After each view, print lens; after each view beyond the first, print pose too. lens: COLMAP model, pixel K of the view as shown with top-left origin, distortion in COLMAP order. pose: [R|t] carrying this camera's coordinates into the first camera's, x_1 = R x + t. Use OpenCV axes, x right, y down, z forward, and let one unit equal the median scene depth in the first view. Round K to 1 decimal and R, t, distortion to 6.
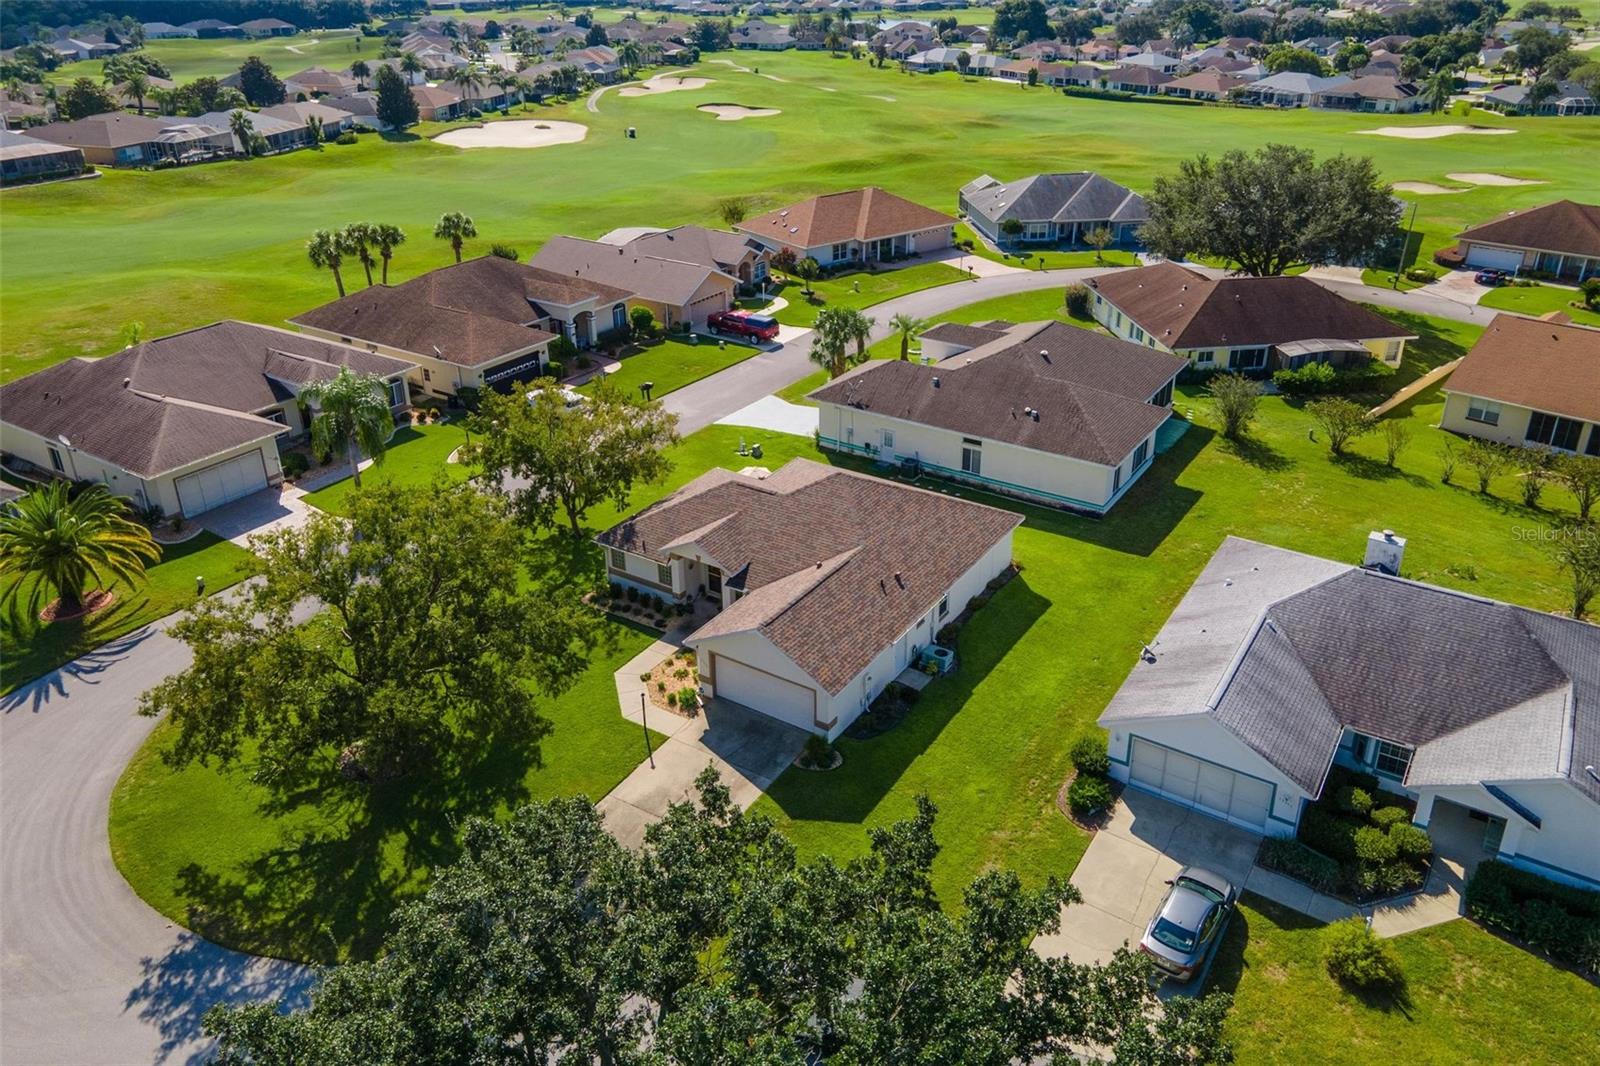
lens RADIAL K [[1117.3, 0, 846.4], [0, 1117.3, 541.0], [0, 0, 1]] dist [0.011707, 0.034962]
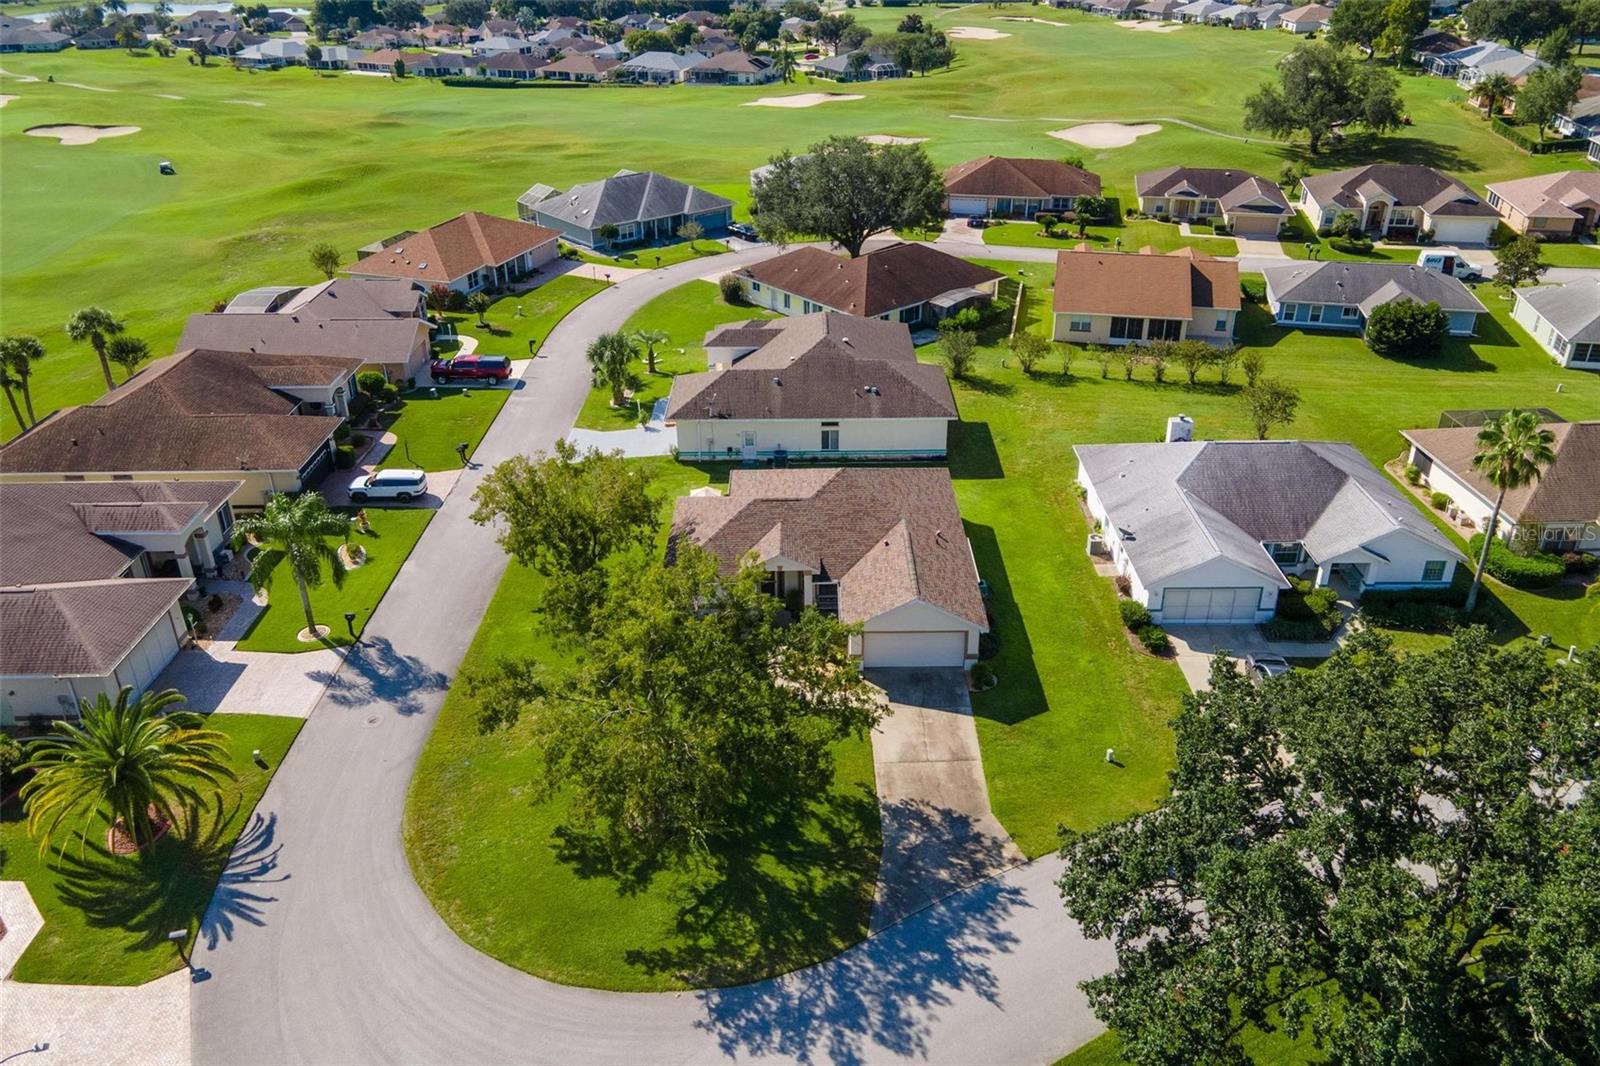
lens RADIAL K [[1097.8, 0, 840.8], [0, 1097.8, 531.8], [0, 0, 1]] dist [0.010853, 0.006062]
pose [[0.835020, -0.269719, 0.479576, -0.306042], [0.258445, 0.961740, 0.090899, -0.053547], [-0.485744, 0.048042, 0.872780, -0.011240]]
